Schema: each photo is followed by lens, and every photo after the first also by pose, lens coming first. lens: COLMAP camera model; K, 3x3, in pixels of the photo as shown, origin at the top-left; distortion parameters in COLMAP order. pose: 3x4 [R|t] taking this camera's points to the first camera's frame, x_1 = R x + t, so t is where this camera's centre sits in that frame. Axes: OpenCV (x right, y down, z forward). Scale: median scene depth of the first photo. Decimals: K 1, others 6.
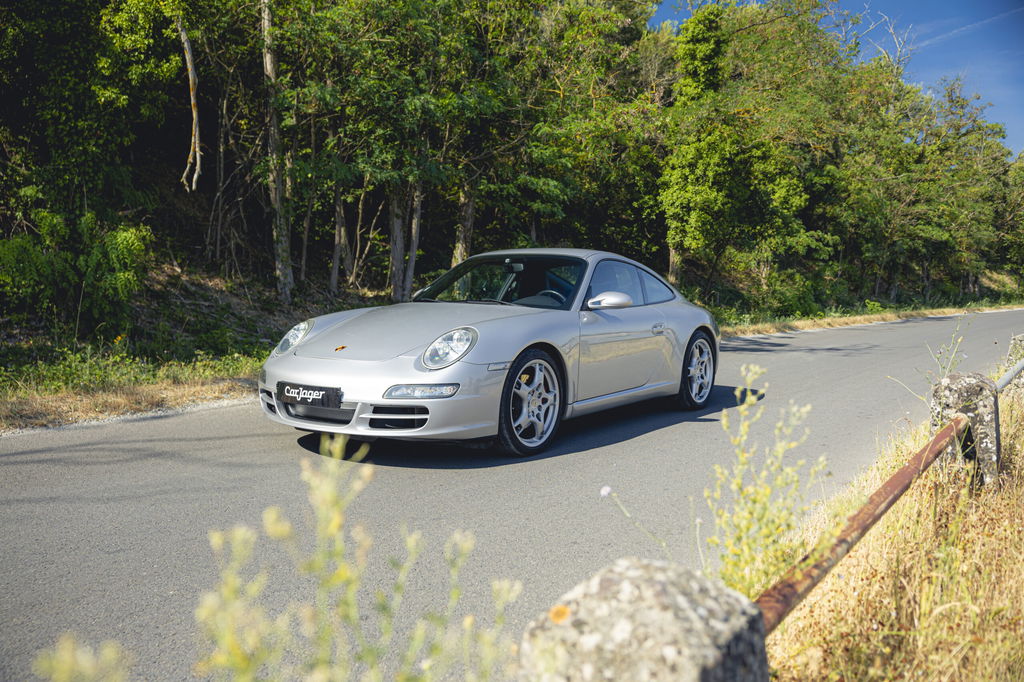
lens RADIAL K [[862.7, 0, 511.3], [0, 862.7, 342.7], [0, 0, 1]] dist [0.008434, 0.007002]
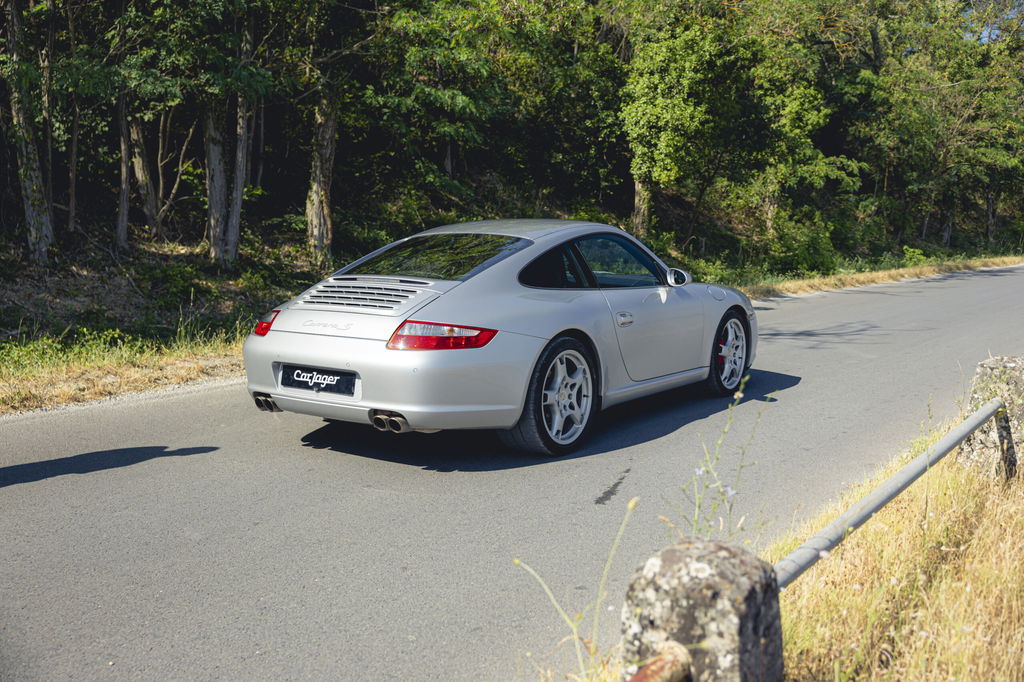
lens RADIAL K [[1046.5, 0, 515.4], [0, 1046.5, 337.2], [0, 0, 1]] dist [0.039722, 0.000000]
pose [[0.999955, 0.000107, 0.009468, 0.069623], [-0.000557, 0.998872, 0.047474, -0.016451], [-0.009452, -0.047477, 0.998828, 0.075195]]
